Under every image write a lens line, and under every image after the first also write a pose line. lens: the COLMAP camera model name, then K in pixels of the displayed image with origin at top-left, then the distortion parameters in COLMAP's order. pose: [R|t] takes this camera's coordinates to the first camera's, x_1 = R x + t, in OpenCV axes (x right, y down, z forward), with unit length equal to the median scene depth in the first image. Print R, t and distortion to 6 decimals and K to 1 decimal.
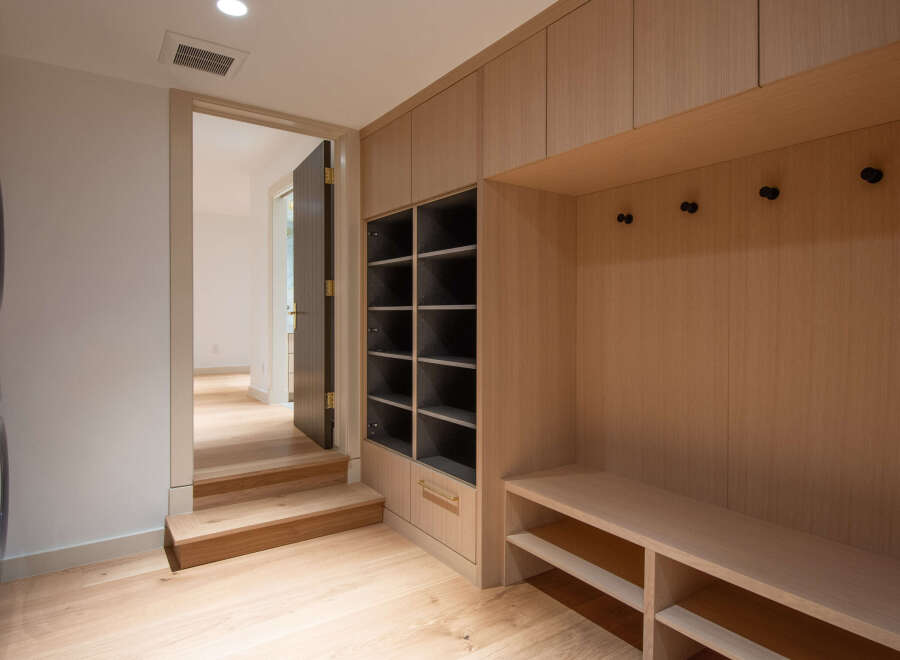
lens RADIAL K [[568.7, 0, 452.4], [0, 568.7, 325.7], [0, 0, 1]] dist [0.005318, -0.010078]
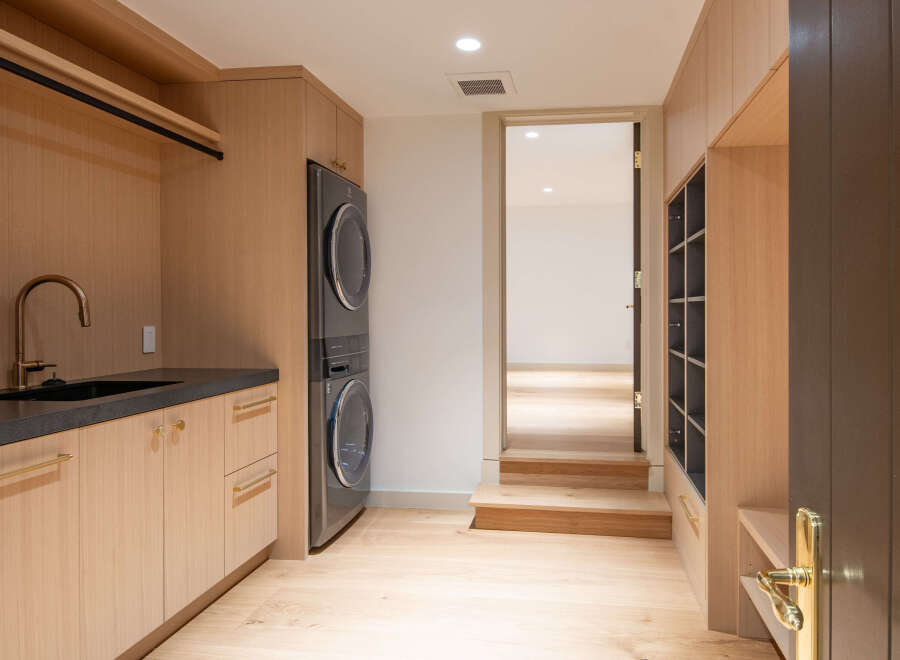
lens RADIAL K [[663.3, 0, 452.8], [0, 663.3, 325.6], [0, 0, 1]] dist [0.002240, 0.000291]
pose [[0.699322, 0.018646, -0.714564, 0.401717], [-0.014493, 0.999824, 0.011906, 0.001333], [0.714660, 0.002031, 0.699469, 0.023961]]
